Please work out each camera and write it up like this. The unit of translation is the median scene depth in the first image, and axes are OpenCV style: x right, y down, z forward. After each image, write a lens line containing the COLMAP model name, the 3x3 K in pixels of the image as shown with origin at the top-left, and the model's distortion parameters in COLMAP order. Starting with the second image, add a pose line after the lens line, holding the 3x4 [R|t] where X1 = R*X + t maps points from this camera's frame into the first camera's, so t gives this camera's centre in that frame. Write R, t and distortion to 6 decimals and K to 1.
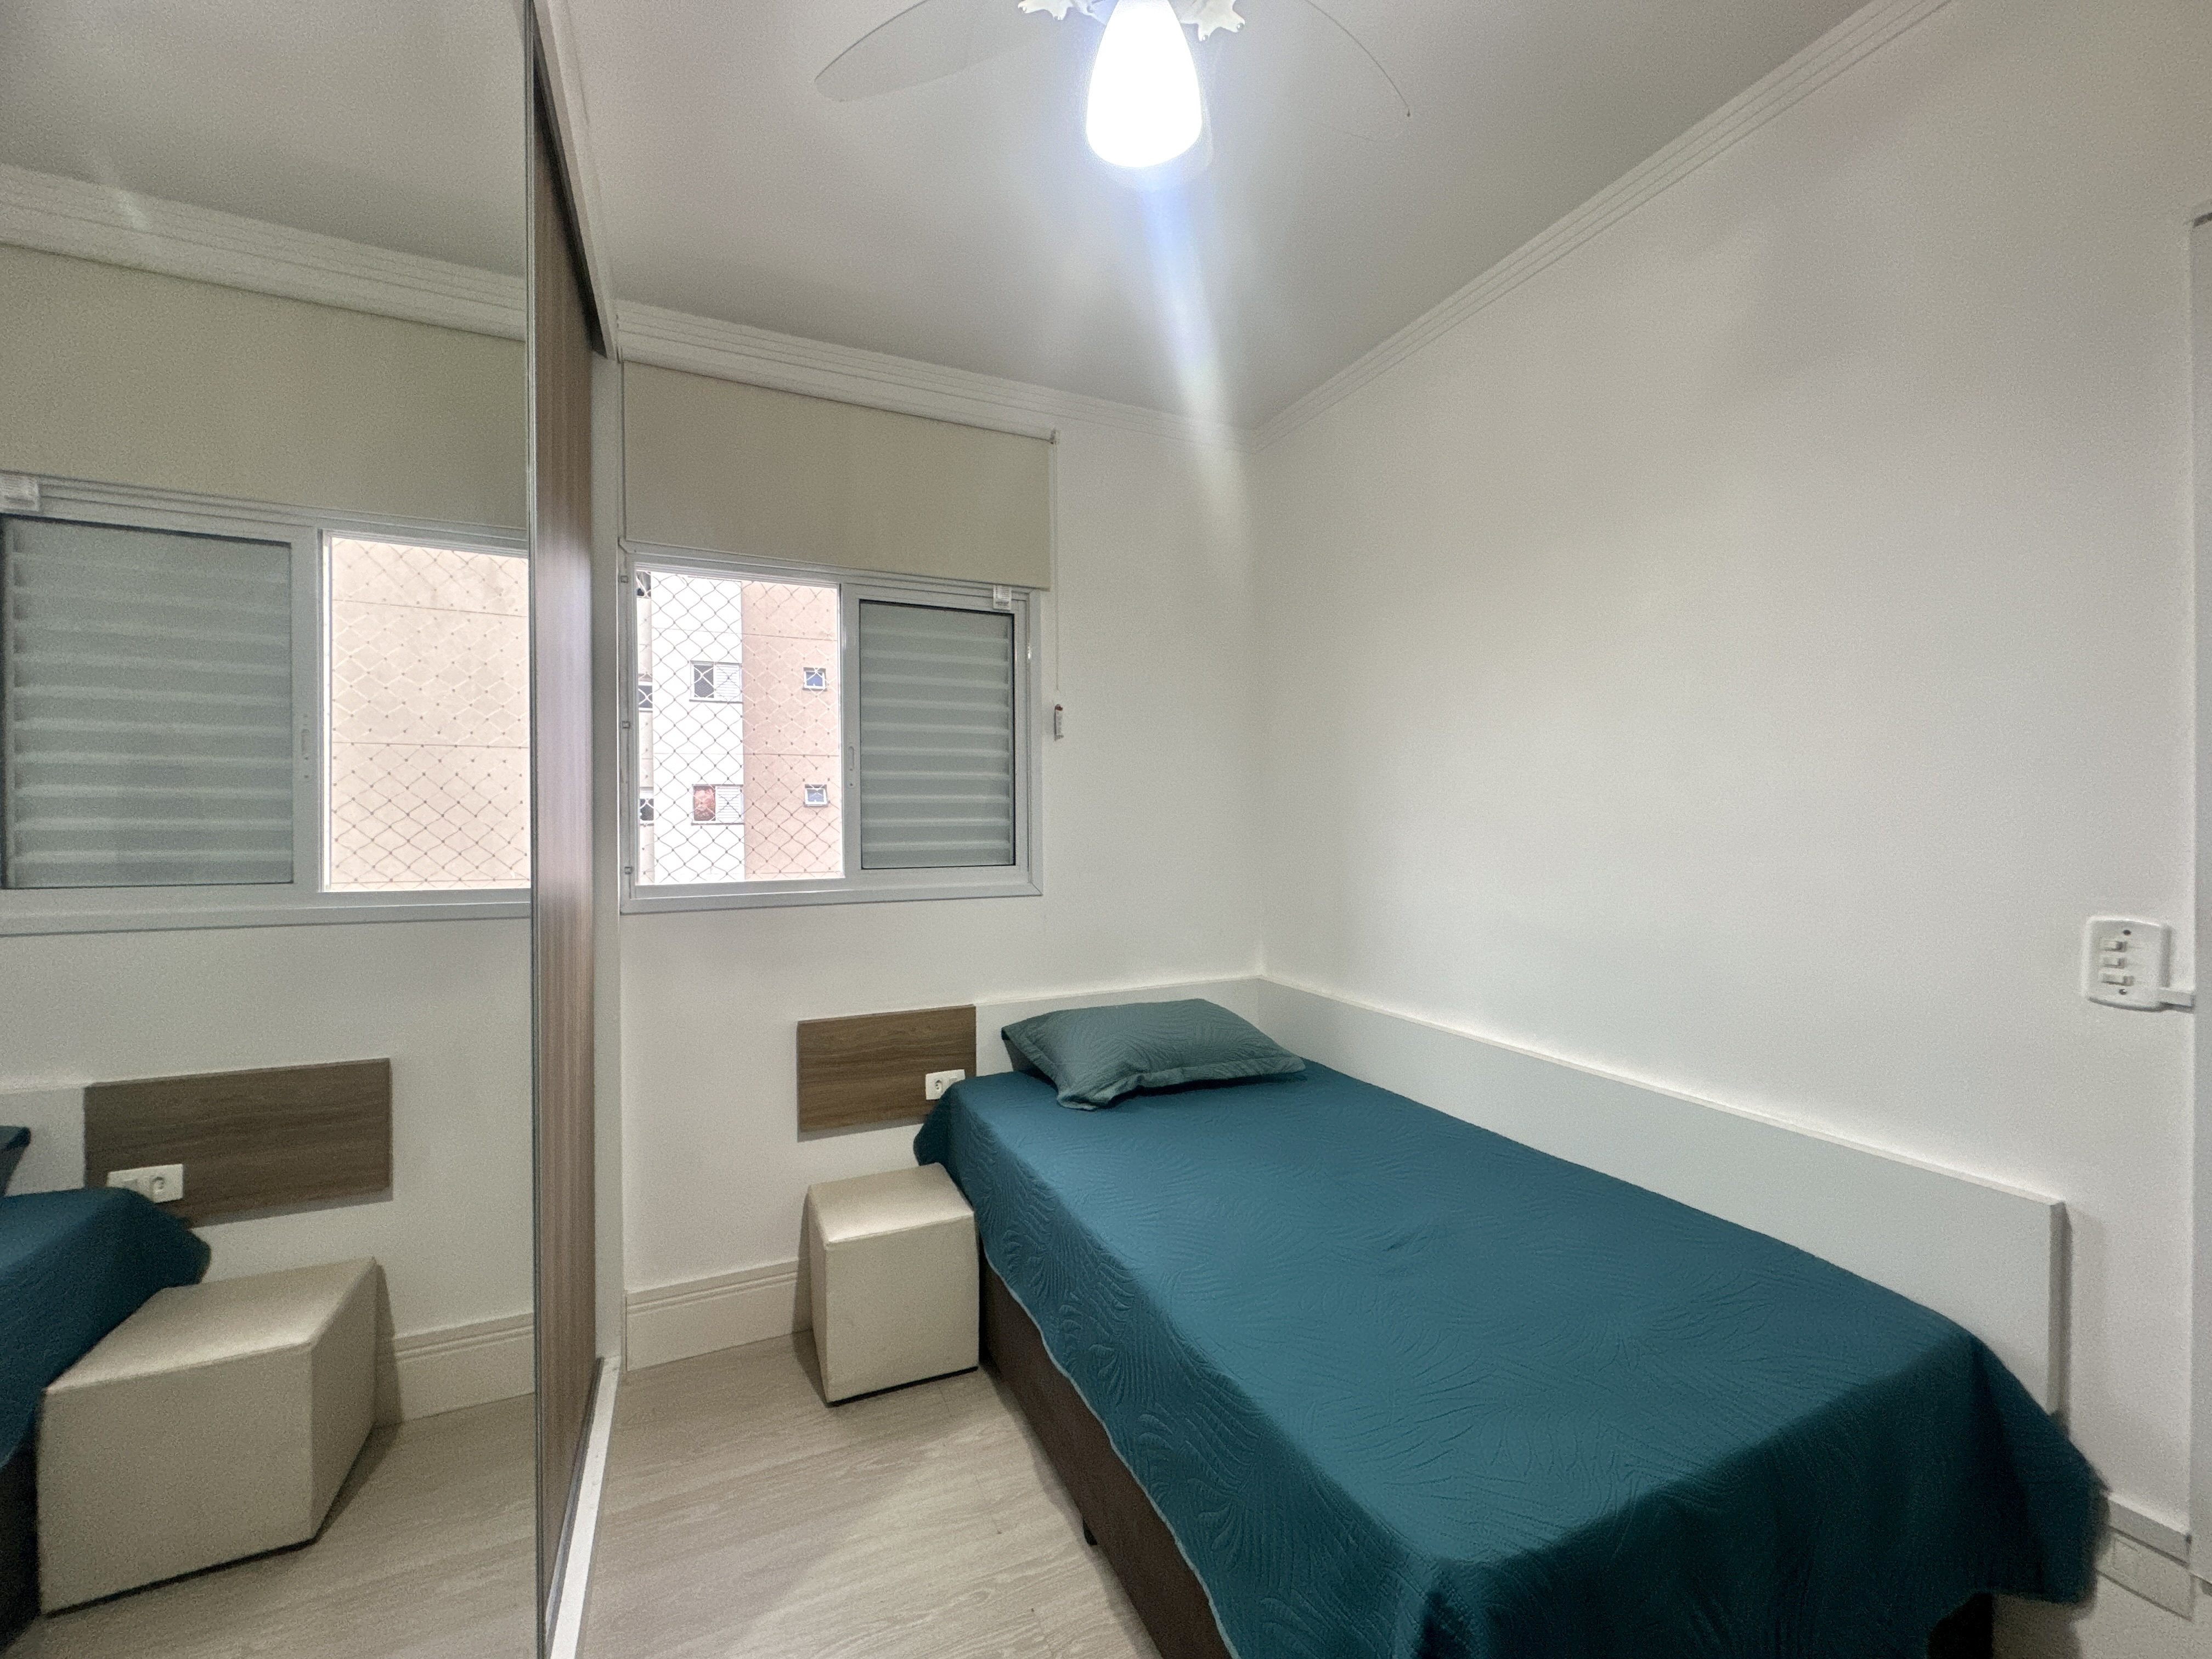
lens RADIAL K [[883.6, 0, 1104.3], [0, 883.6, 826.6], [0, 0, 1]] dist [-0.006045, 0.001486]
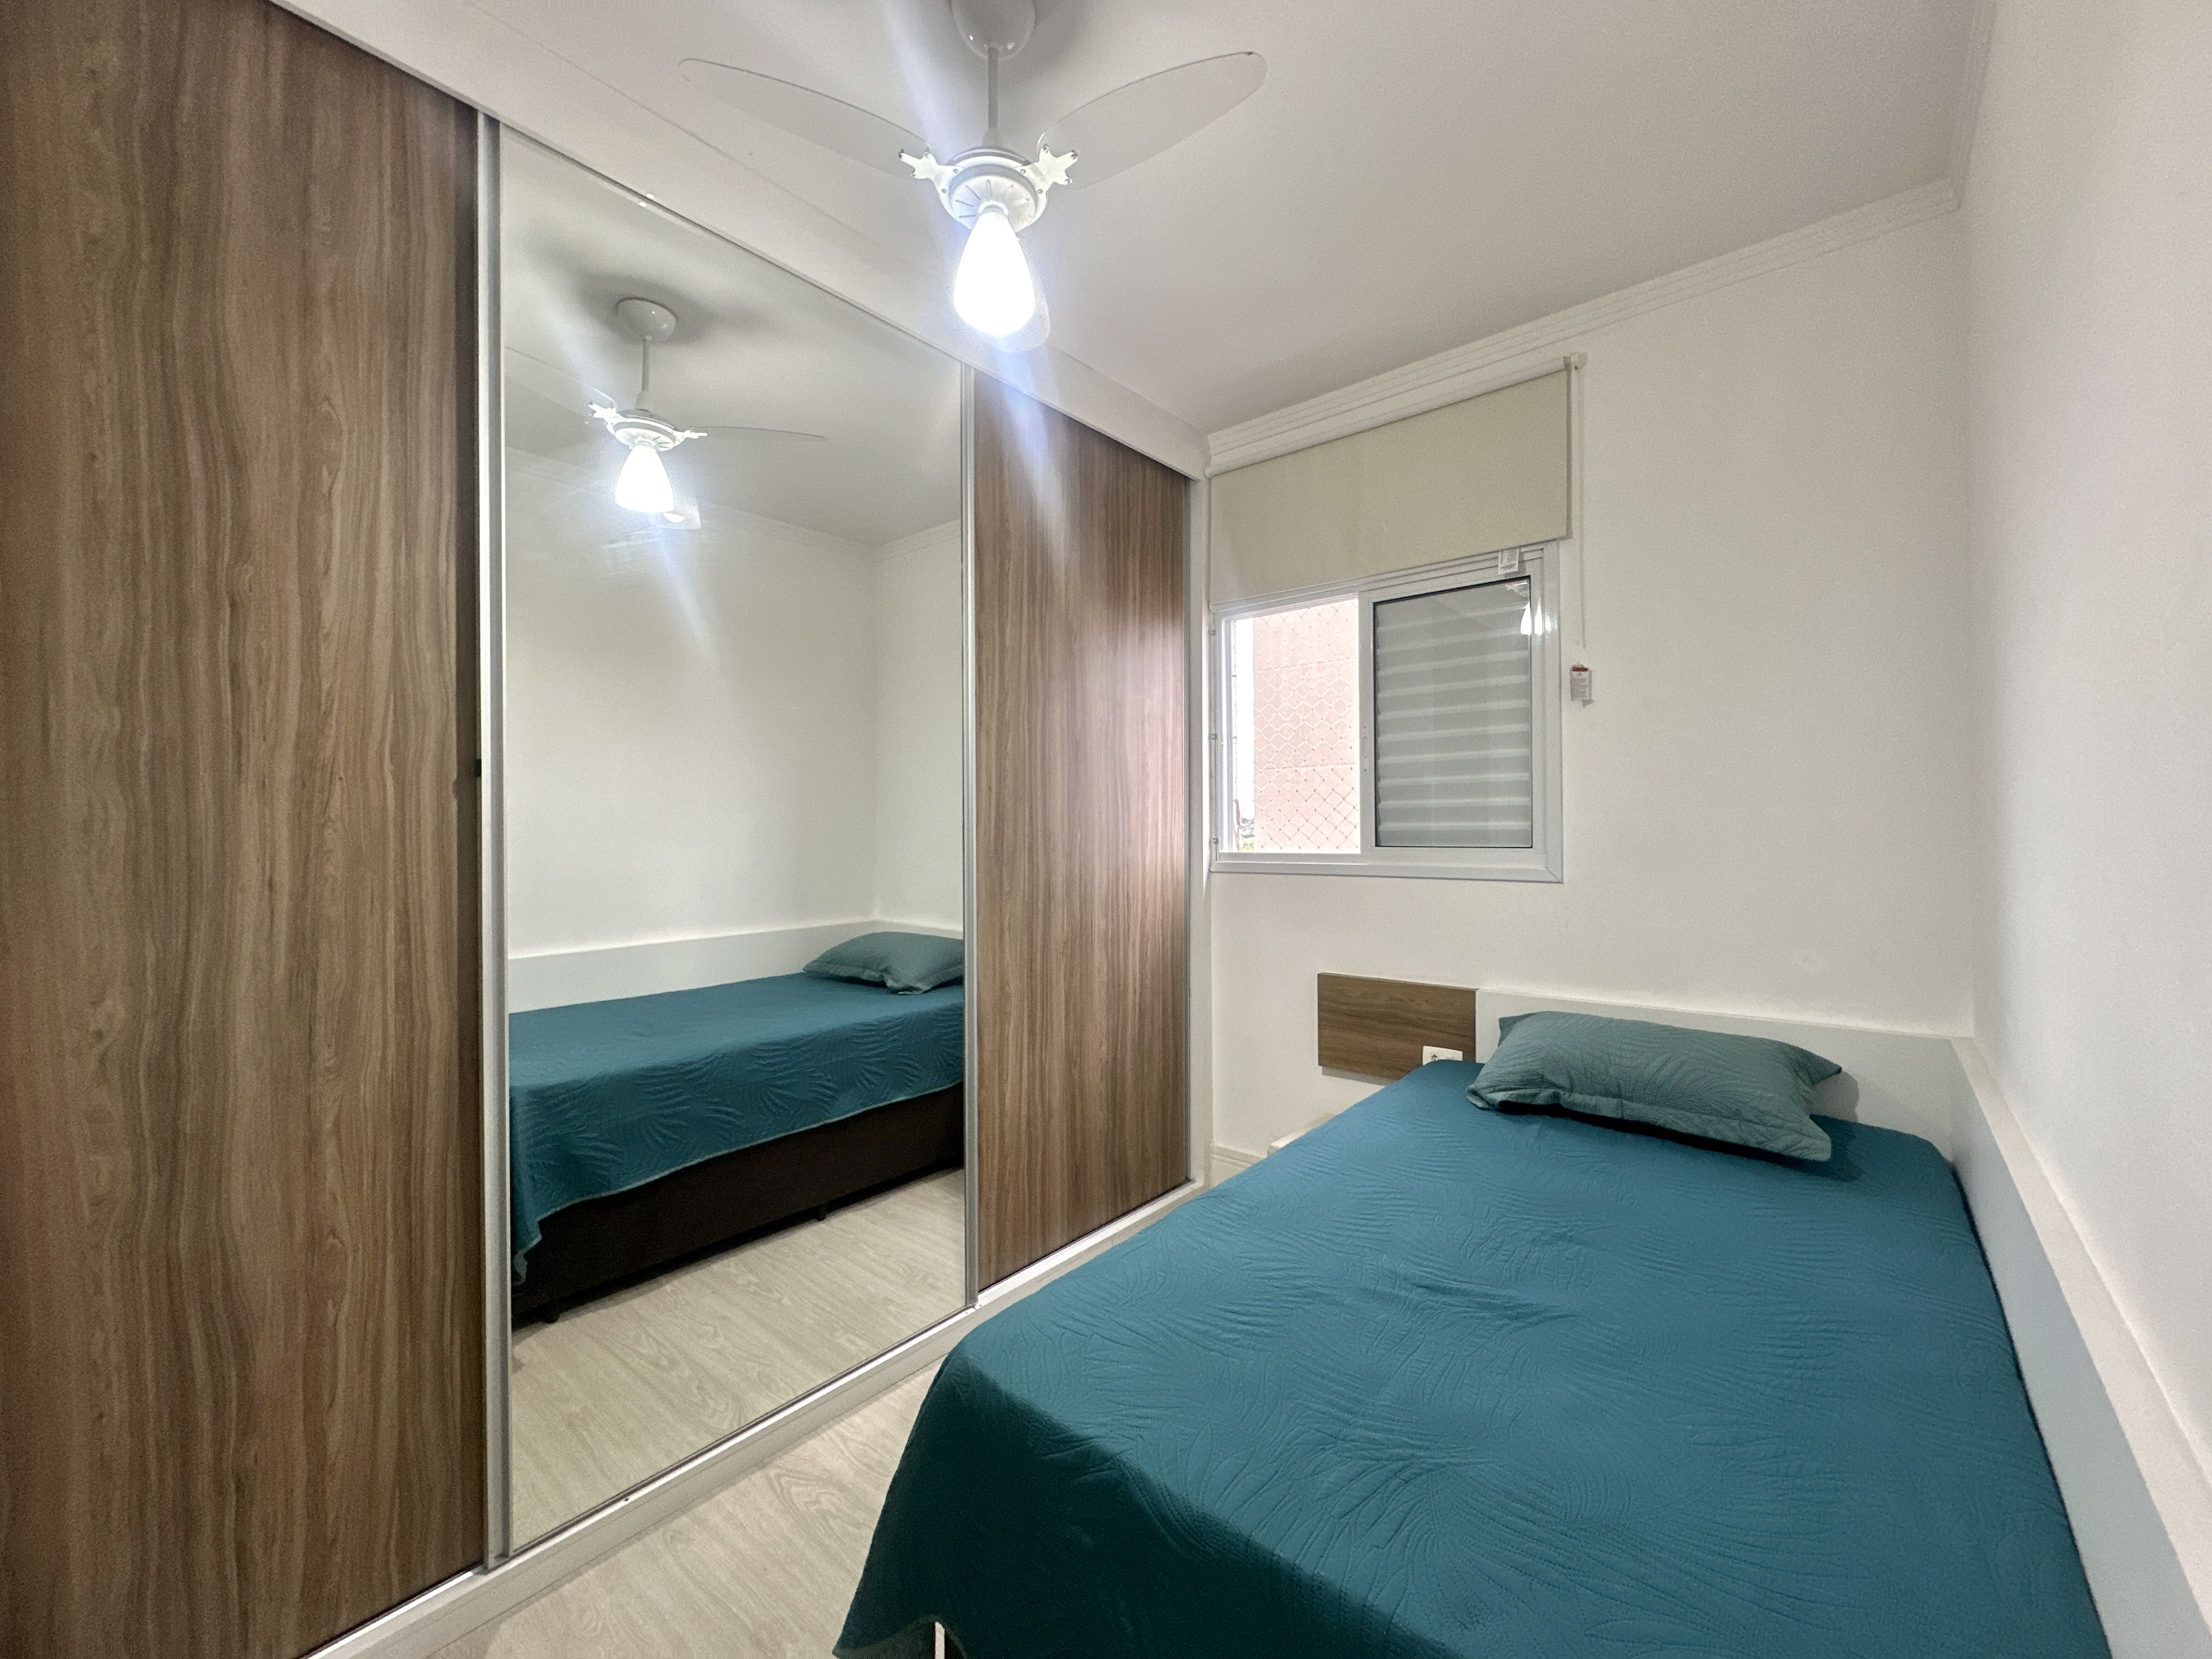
lens RADIAL K [[883.6, 0, 1104.8], [0, 883.6, 825.9], [0, 0, 1]] dist [-0.006045, 0.001486]
pose [[0.426375, 0.001404, -0.904546, 0.584143], [-0.001214, 0.999999, 0.000980, 0.022040], [0.904546, 0.000681, 0.426376, 0.222269]]
